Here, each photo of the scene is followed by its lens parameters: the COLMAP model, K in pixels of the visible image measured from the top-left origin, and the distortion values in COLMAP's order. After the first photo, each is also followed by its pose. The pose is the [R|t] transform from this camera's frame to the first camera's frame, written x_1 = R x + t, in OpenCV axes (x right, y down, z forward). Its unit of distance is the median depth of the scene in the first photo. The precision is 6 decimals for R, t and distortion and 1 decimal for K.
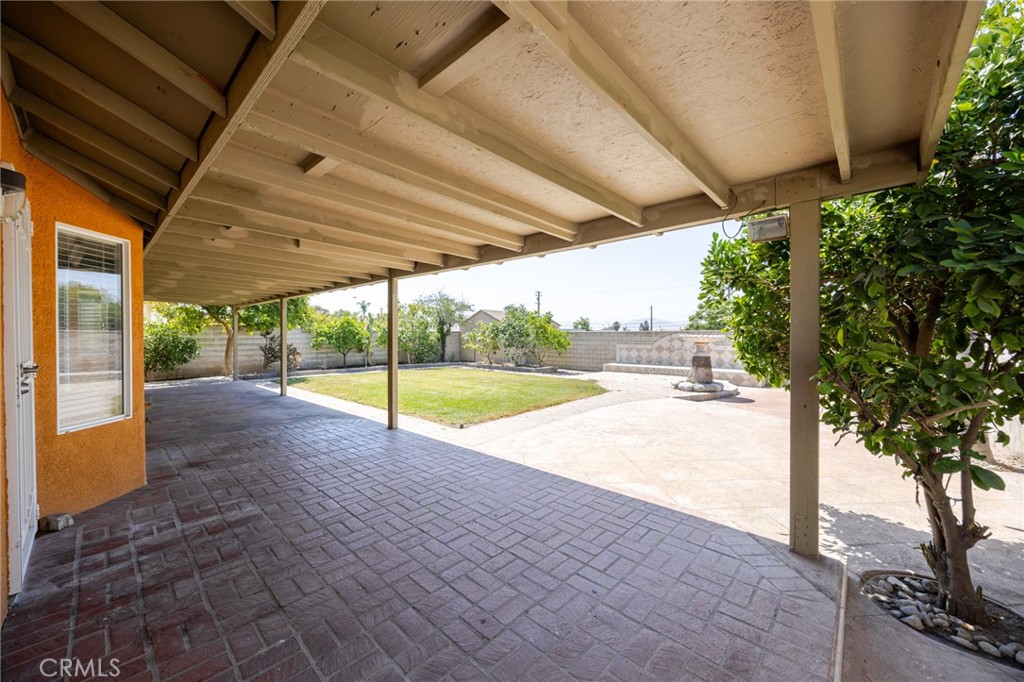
lens RADIAL K [[386.7, 0, 513.9], [0, 386.7, 339.9], [0, 0, 1]] dist [-0.005962, 0.000916]
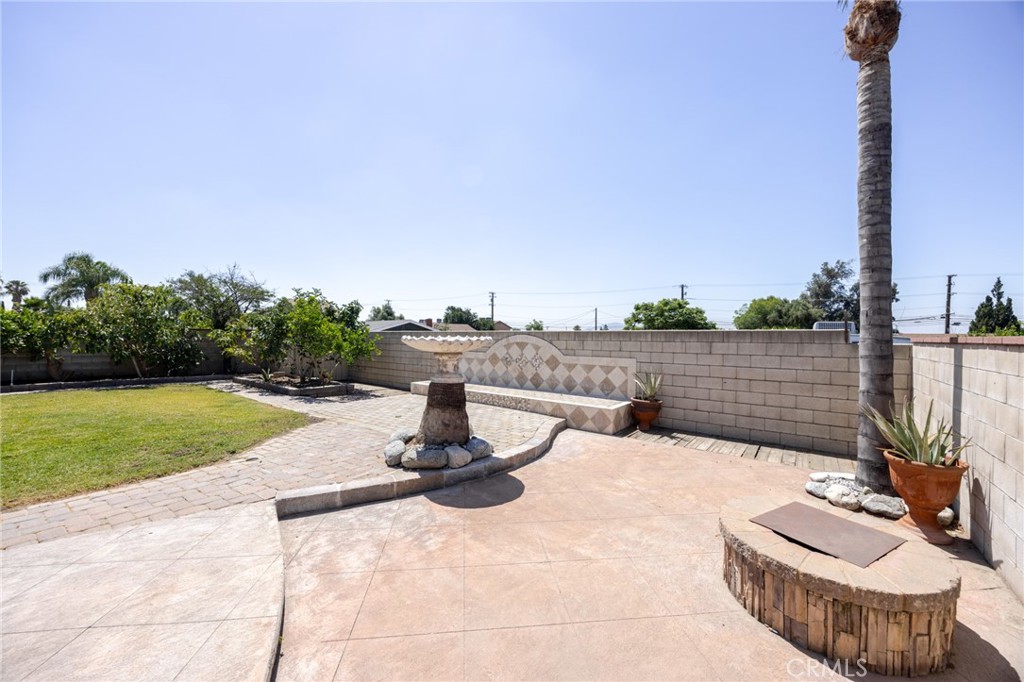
lens RADIAL K [[386.7, 0, 510.1], [0, 386.7, 339.8], [0, 0, 1]] dist [-0.005962, 0.000916]
pose [[0.997632, 0.013477, 0.067451, 0.133723], [-0.012938, 0.999881, -0.008423, -0.001357], [-0.067556, 0.007530, 0.997687, 0.134869]]
